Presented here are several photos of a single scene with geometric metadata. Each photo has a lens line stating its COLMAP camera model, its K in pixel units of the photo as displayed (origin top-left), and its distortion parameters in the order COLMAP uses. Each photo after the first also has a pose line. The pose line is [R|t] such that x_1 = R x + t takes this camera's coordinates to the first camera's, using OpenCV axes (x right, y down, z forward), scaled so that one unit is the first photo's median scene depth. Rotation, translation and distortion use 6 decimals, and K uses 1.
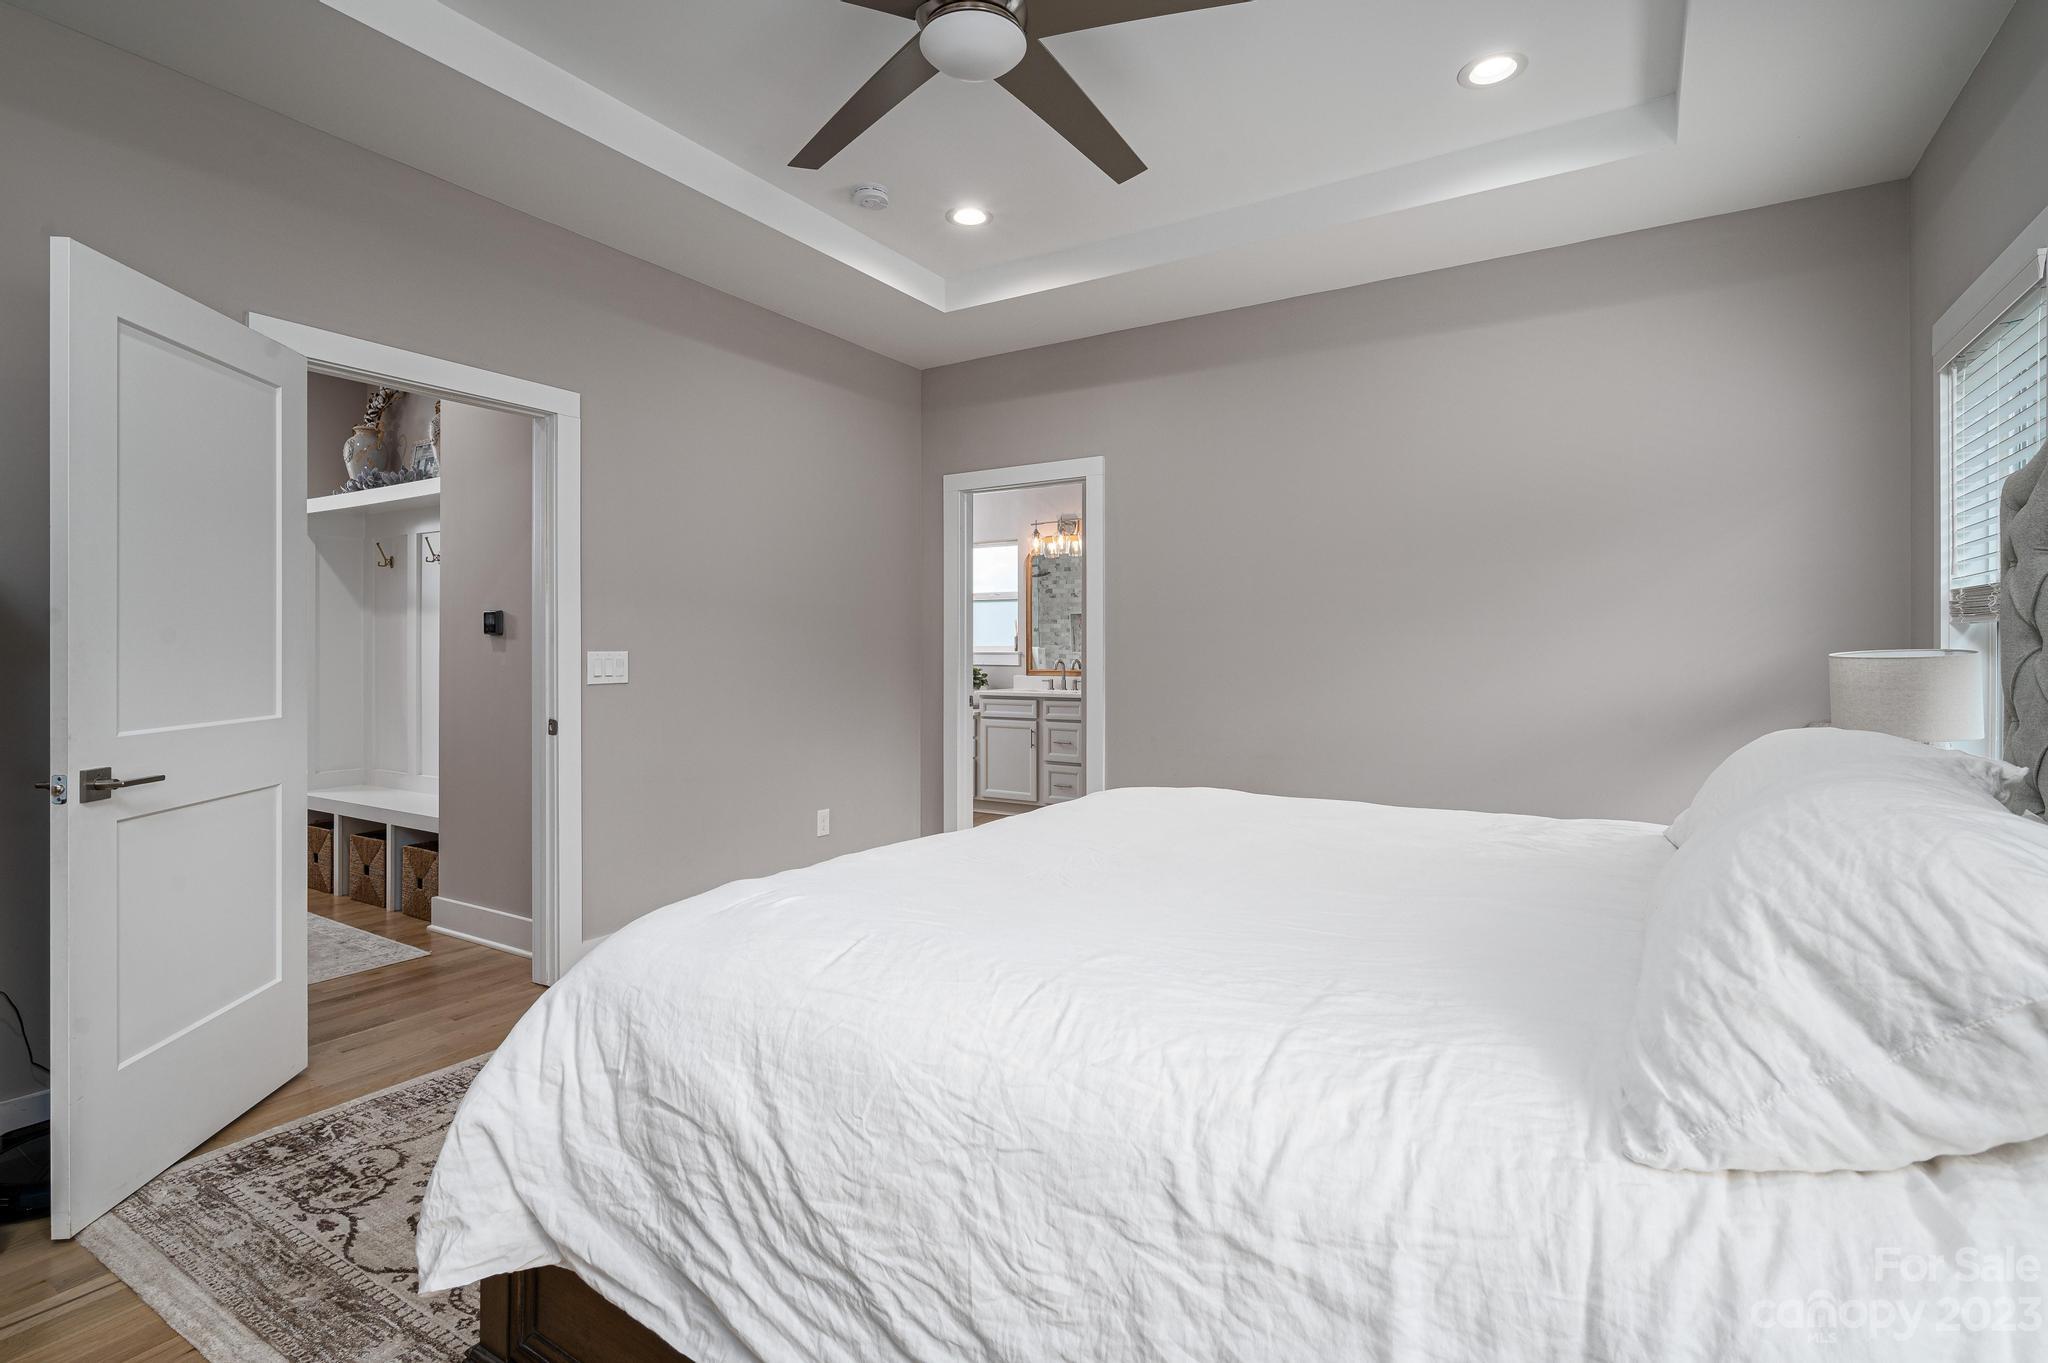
lens RADIAL K [[942.4, 0, 1020.4], [0, 942.4, 661.6], [0, 0, 1]] dist [0.000227, -0.000226]
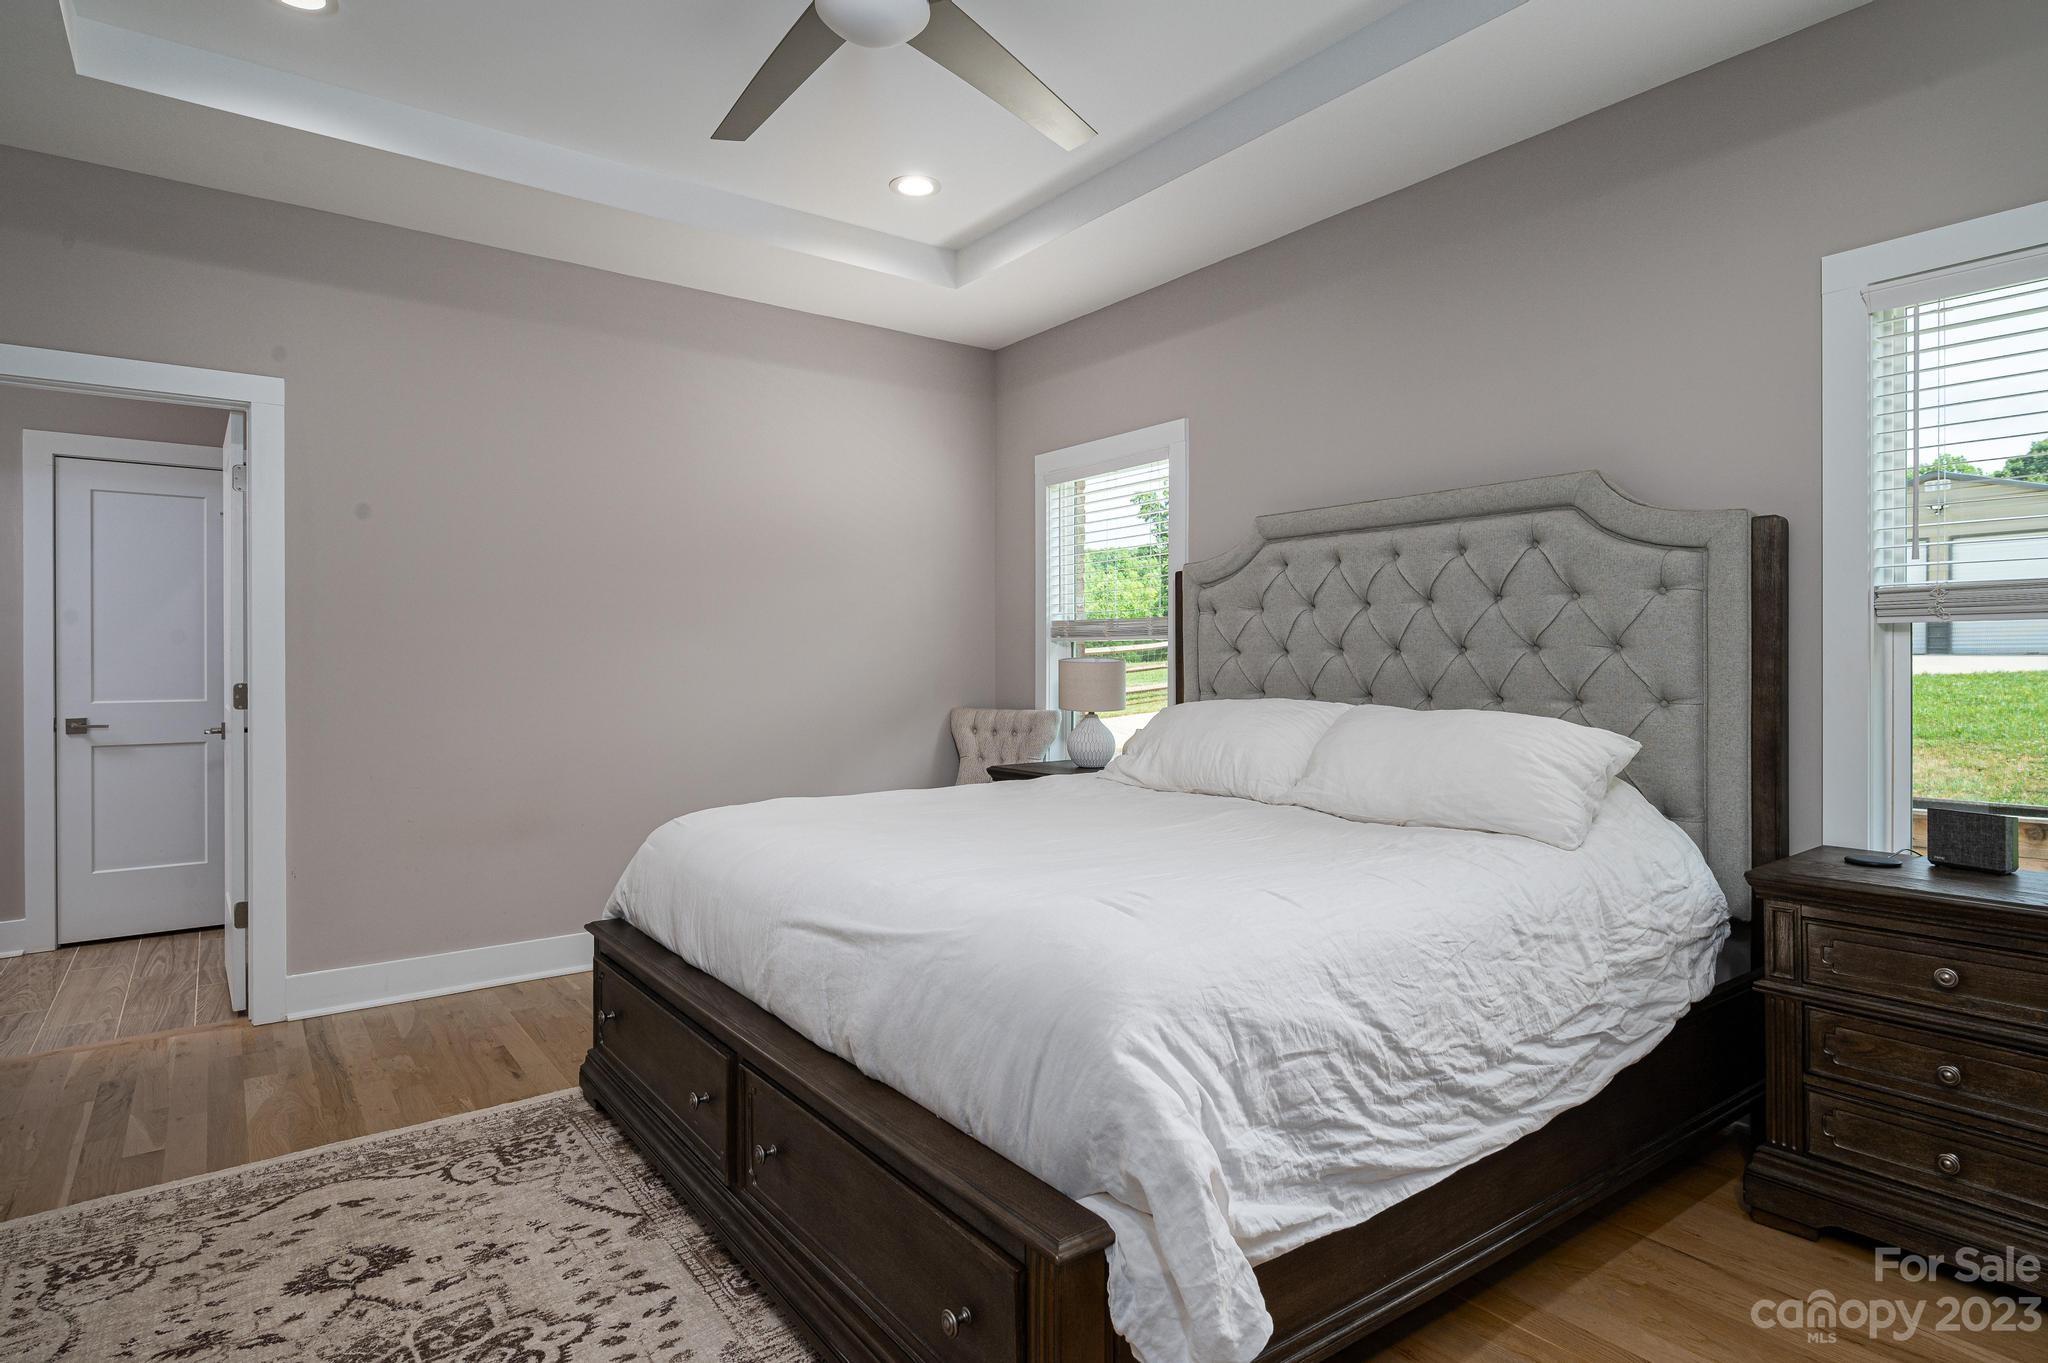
lens RADIAL K [[1109.9, 0, 1019.1], [0, 1109.9, 675.6], [0, 0, 1]] dist [-0.004068, -0.000181]
pose [[0.361461, -0.009488, 0.932339, -1.981965], [0.023145, 0.999731, 0.001201, 0.000640], [-0.932100, 0.021145, 0.361583, 0.923250]]
